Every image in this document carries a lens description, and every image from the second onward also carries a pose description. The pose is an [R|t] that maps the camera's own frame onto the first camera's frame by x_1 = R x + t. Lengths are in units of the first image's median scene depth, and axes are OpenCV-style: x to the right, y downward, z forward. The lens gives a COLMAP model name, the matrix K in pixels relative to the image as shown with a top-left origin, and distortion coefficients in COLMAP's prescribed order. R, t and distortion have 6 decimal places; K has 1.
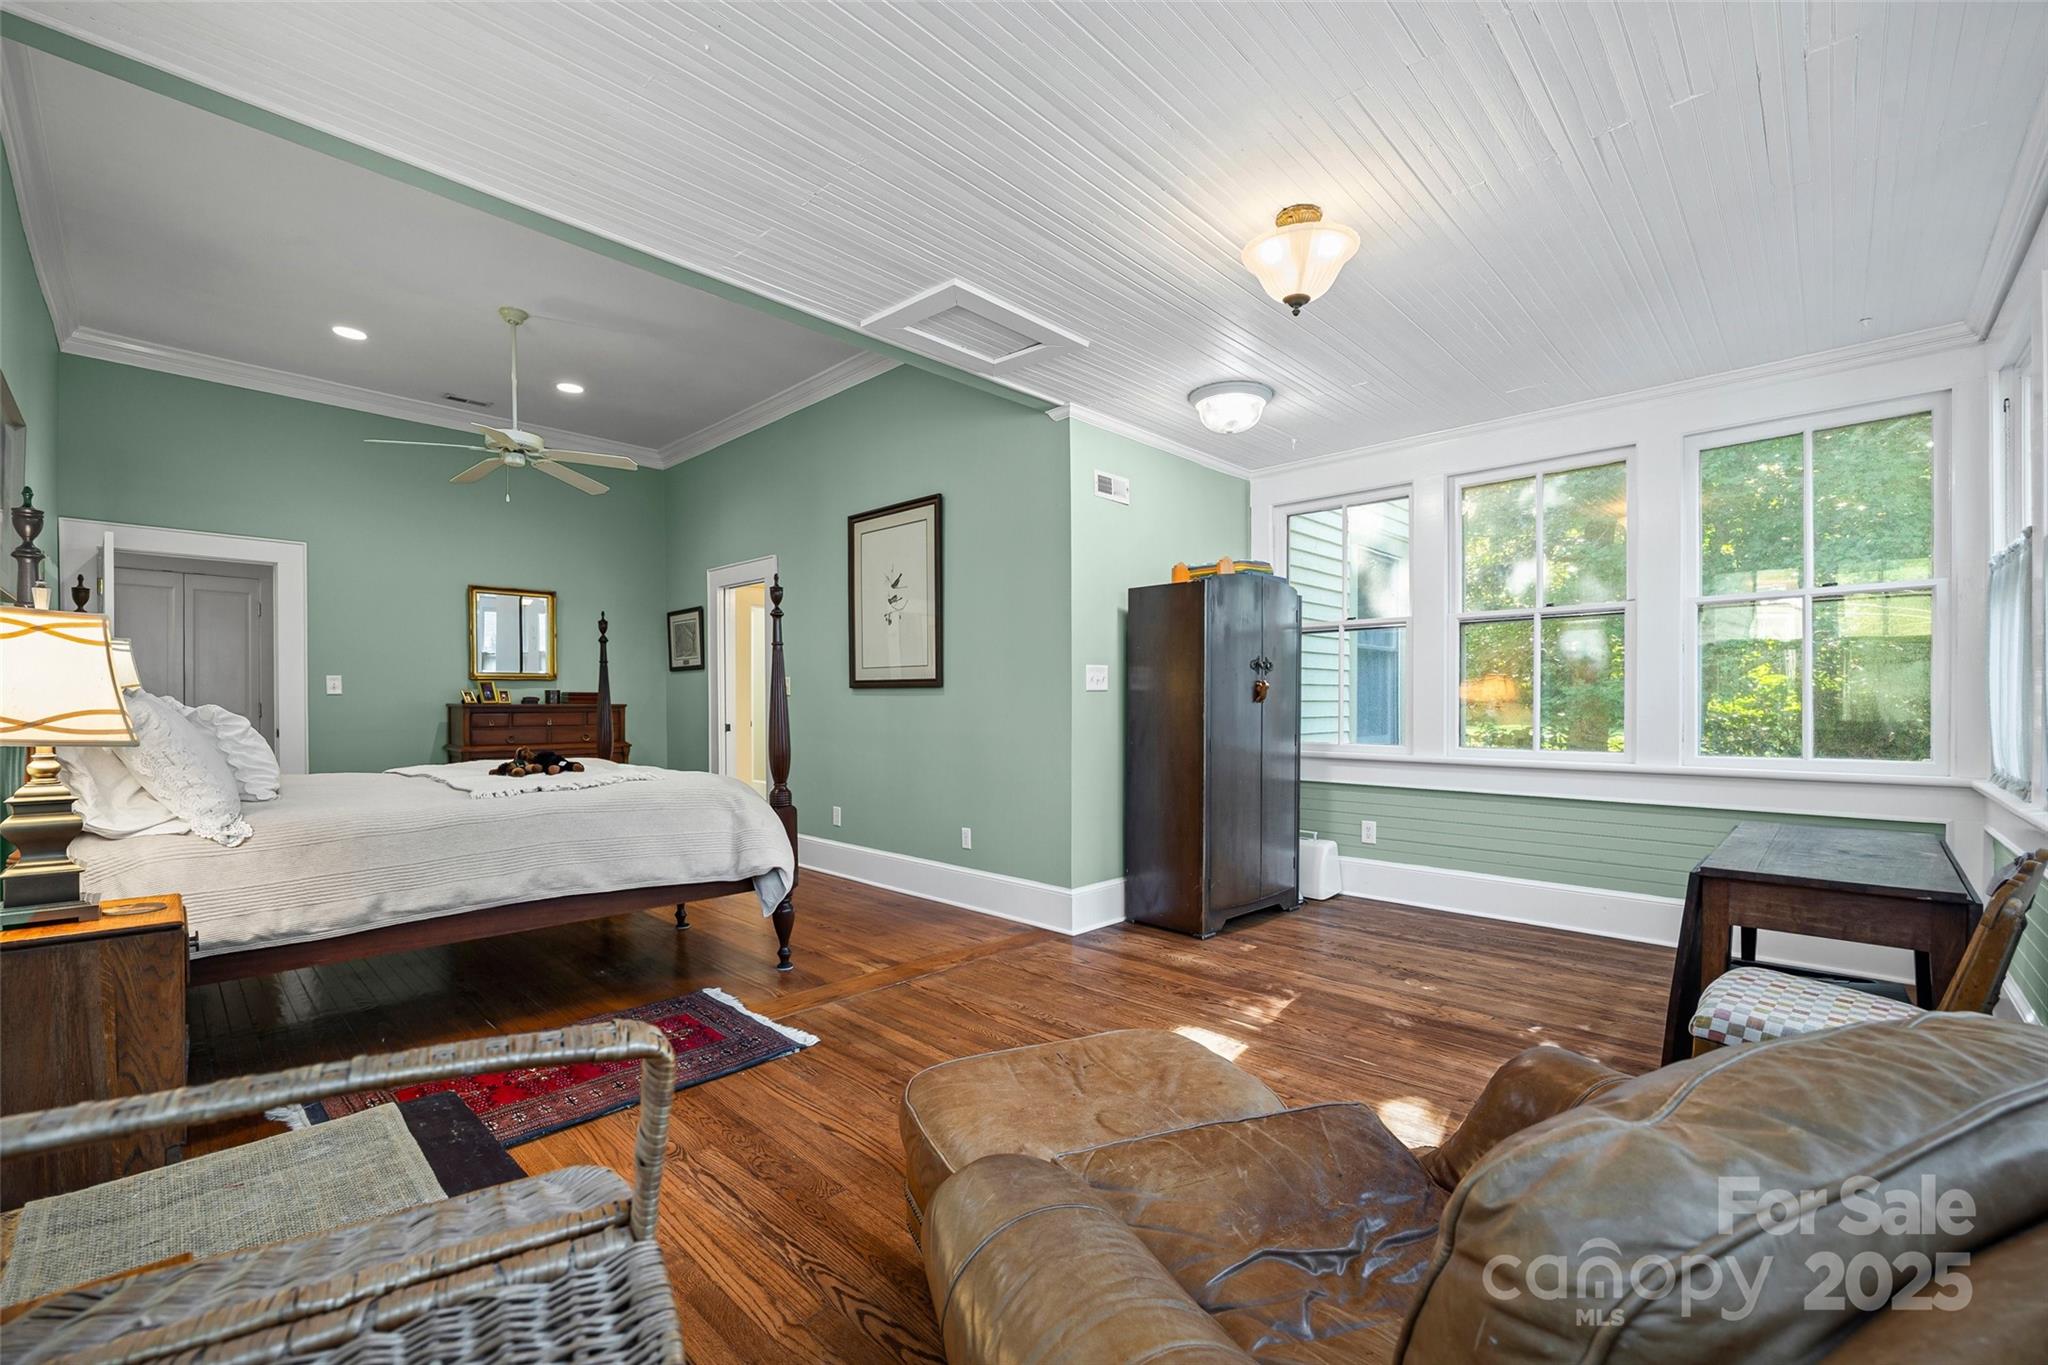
lens RADIAL K [[838.0, 0, 1024.0], [0, 838.0, 682.5], [0, 0, 1]] dist [0.000556, -0.000015]
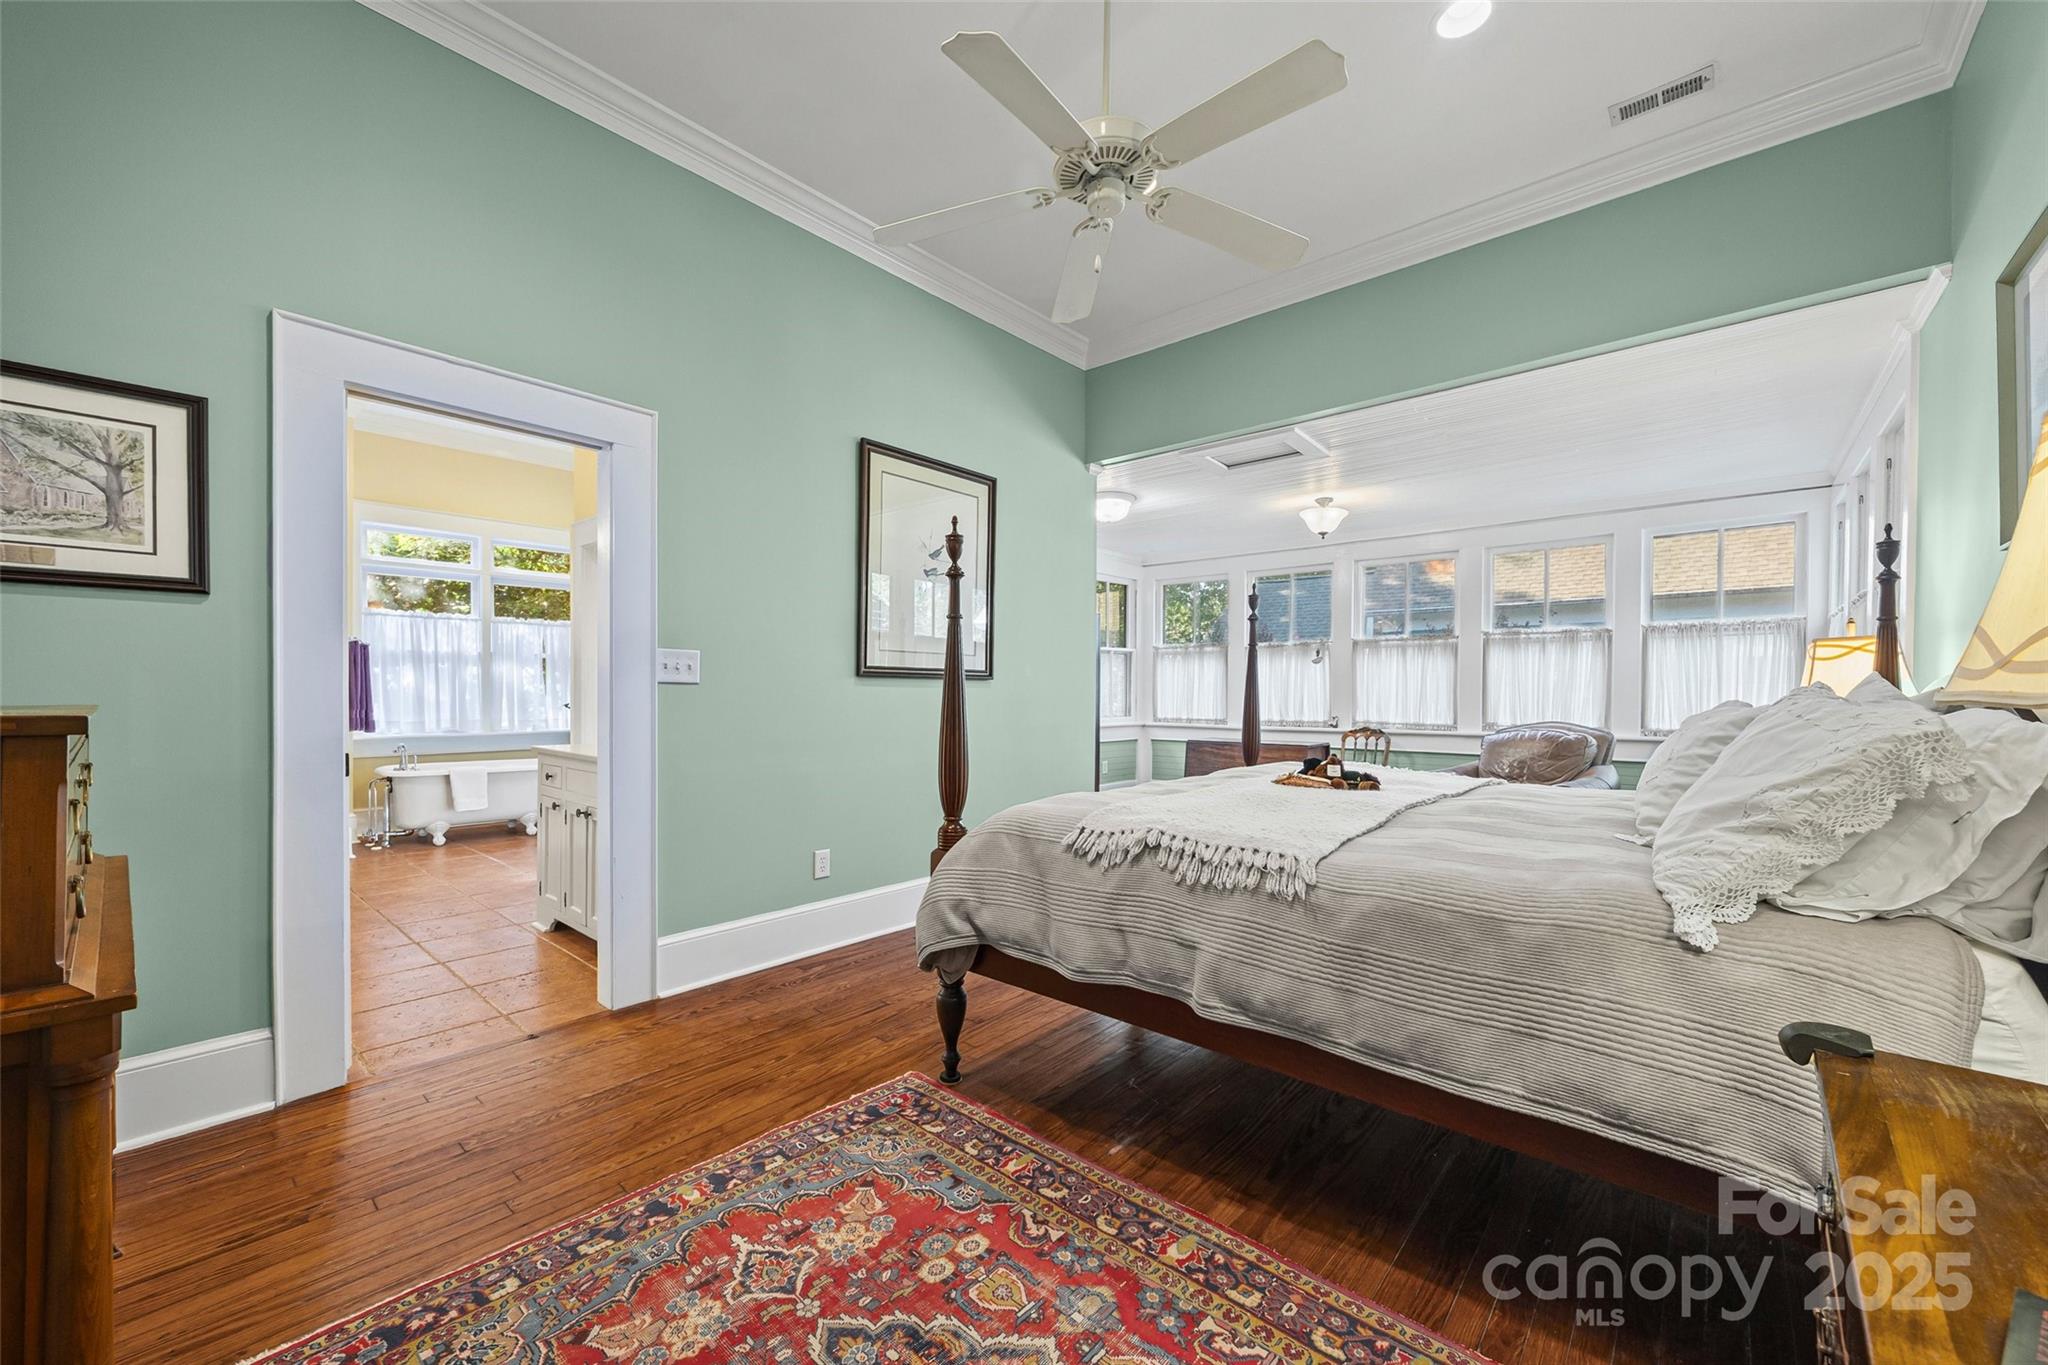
lens RADIAL K [[786.4, 0, 1031.8], [0, 786.4, 692.5], [0, 0, 1]] dist [0.000173, -0.000112]
pose [[-0.051854, 0.002508, 0.998652, -0.973352], [-0.017099, 0.999848, -0.003399, 0.023035], [-0.998508, -0.017252, -0.051804, 0.966351]]
